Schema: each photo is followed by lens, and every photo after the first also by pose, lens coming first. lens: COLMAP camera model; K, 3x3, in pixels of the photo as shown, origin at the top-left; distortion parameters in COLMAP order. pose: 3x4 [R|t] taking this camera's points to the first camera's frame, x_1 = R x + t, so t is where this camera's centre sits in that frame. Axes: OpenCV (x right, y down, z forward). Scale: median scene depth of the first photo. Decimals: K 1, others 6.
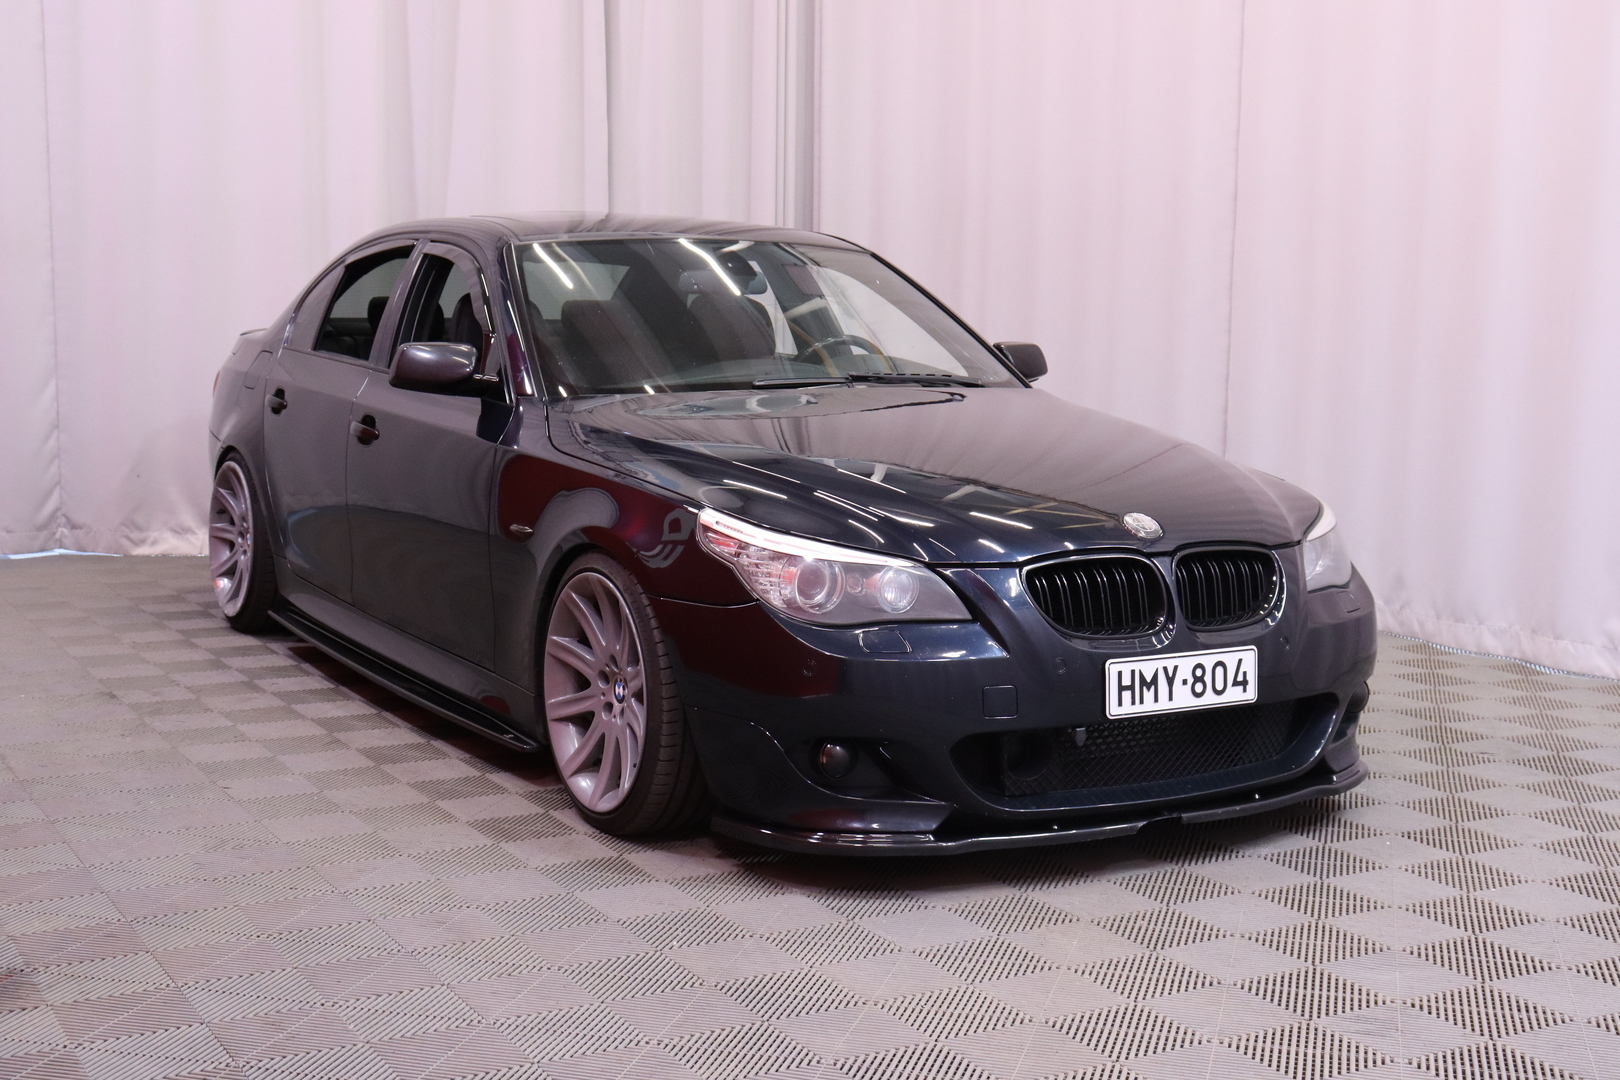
lens RADIAL K [[2117.1, 0, 810.0], [0, 2117.1, 540.0], [0, 0, 1]] dist [0.015459, 0.063178]
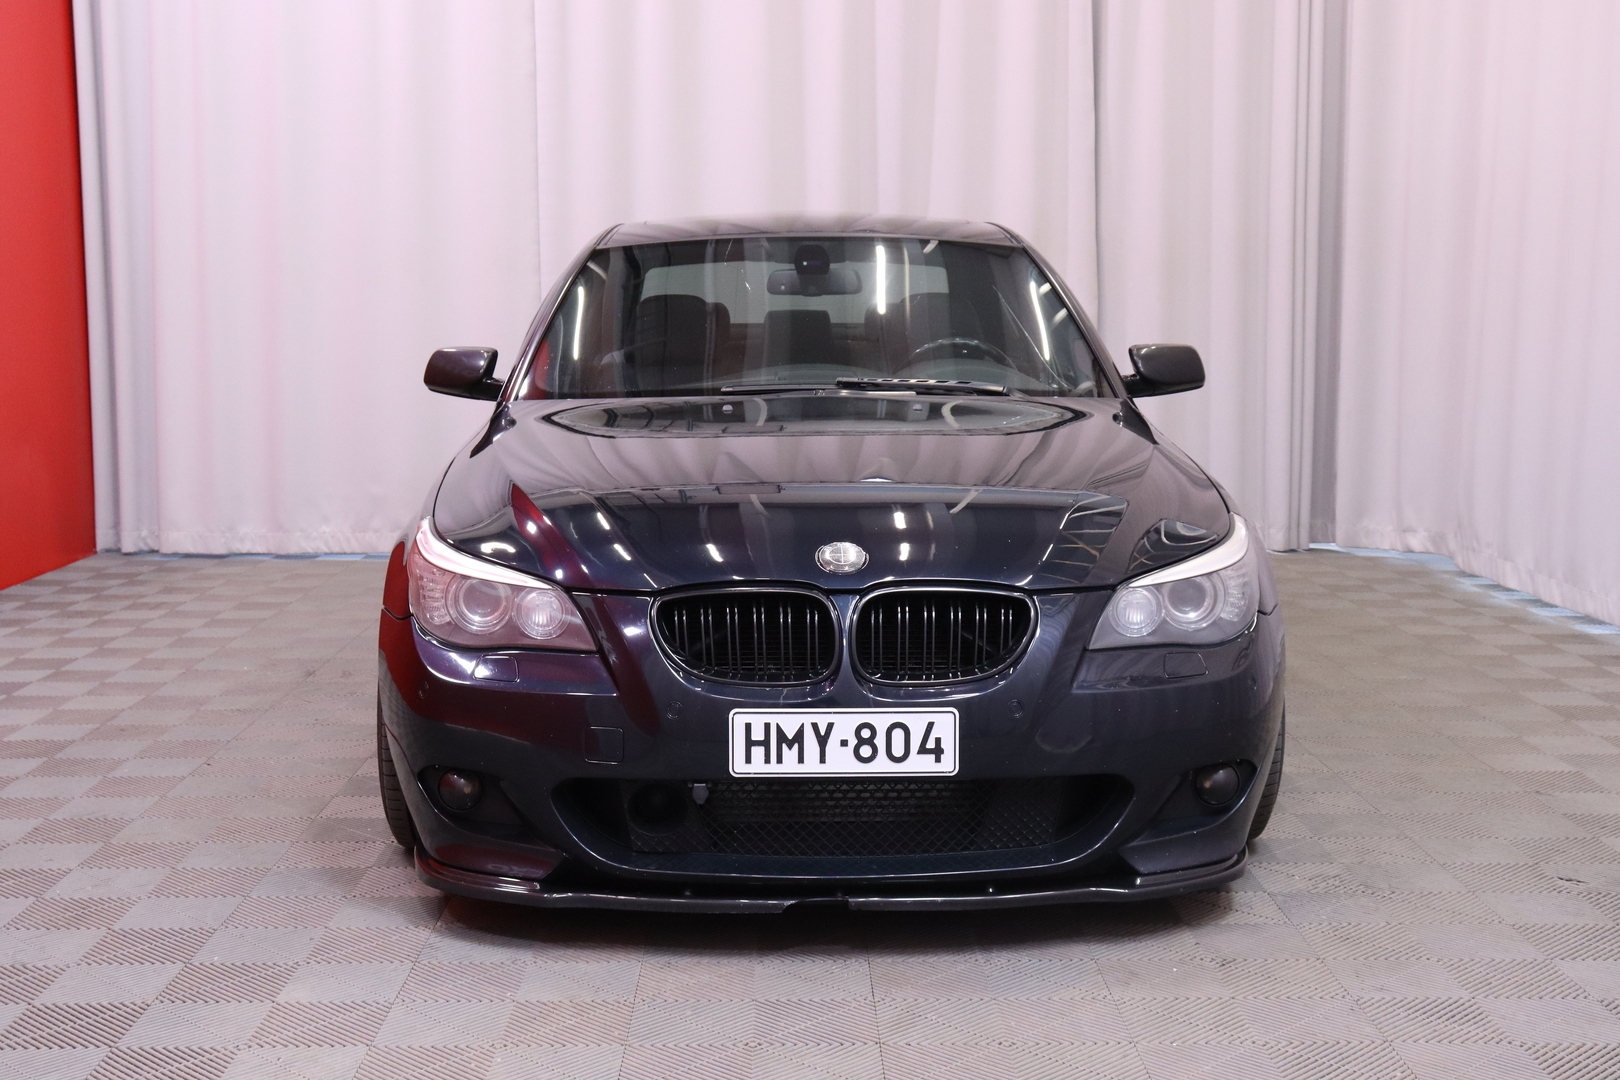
lens RADIAL K [[2117.1, 0, 810.0], [0, 2117.1, 540.0], [0, 0, 1]] dist [0.015459, 0.063178]
pose [[0.875559, 0.044645, -0.481044, 0.571628], [-0.046998, 0.998869, 0.007162, -0.019914], [0.480820, 0.016337, 0.876667, 0.246766]]
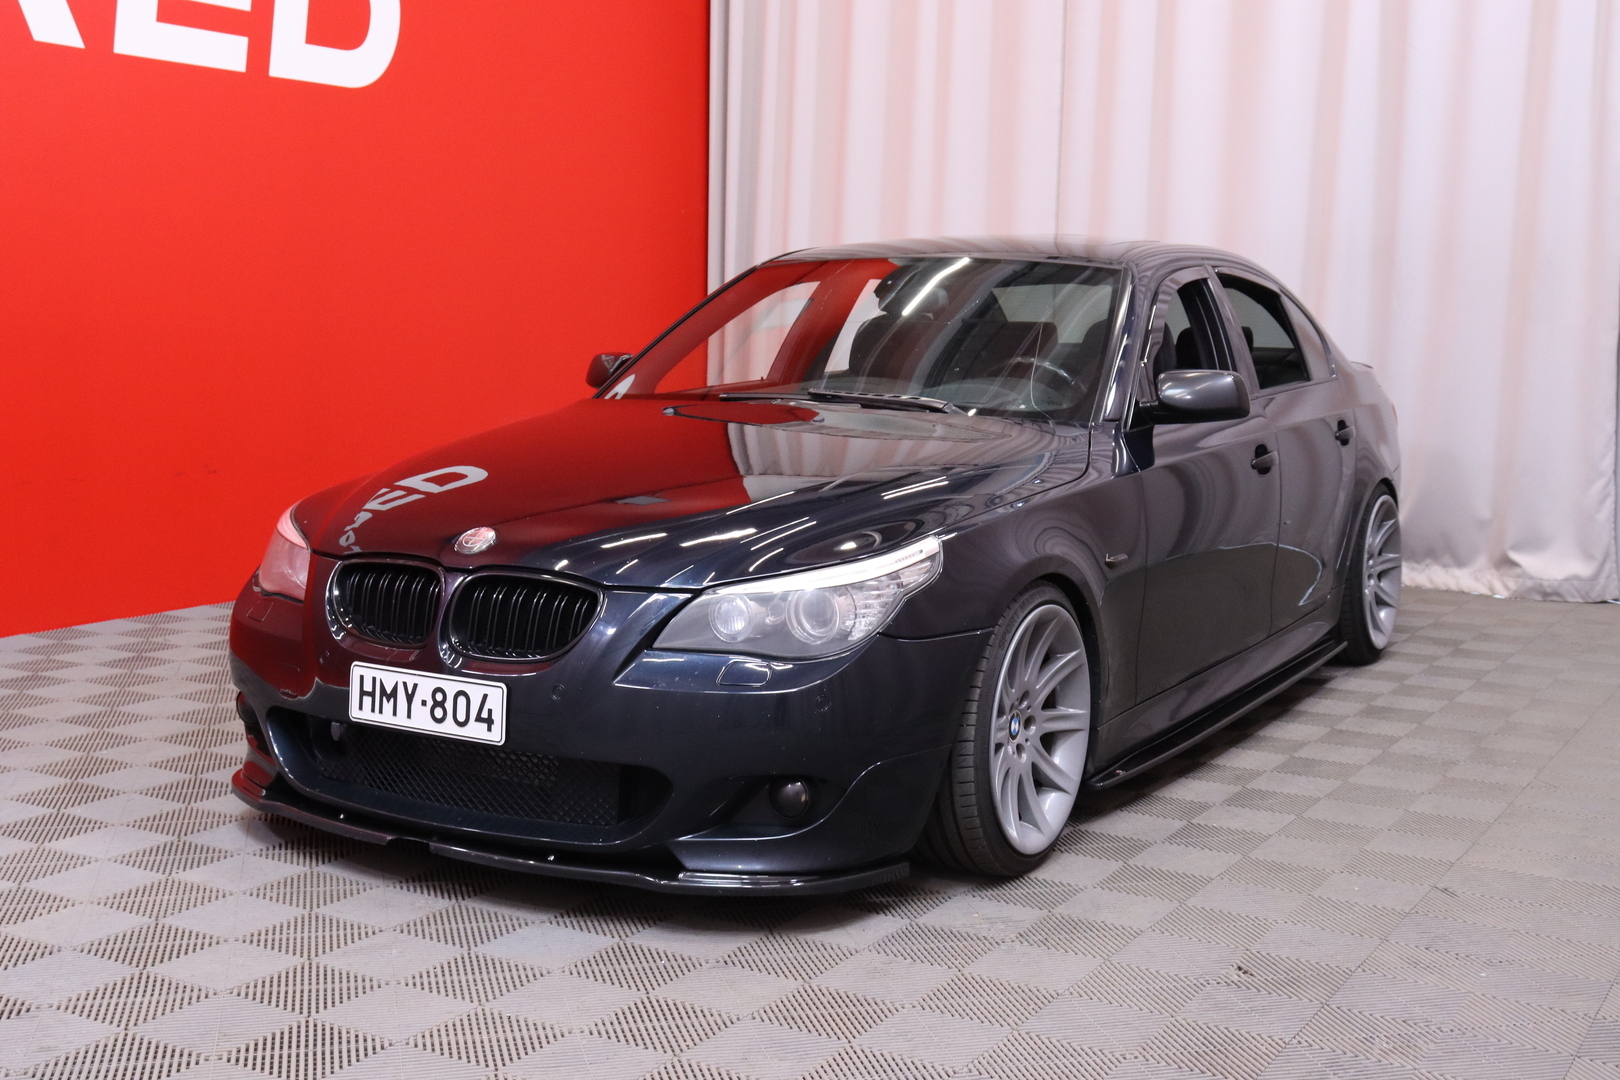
lens RADIAL K [[1970.5, 0, 810.0], [0, 1970.5, 540.0], [0, 0, 1]] dist [0.014888, 0.035283]
pose [[0.475481, 0.101971, -0.873796, 1.030961], [-0.118842, 0.991600, 0.051050, -0.072003], [0.871662, 0.079570, 0.483605, 0.717310]]
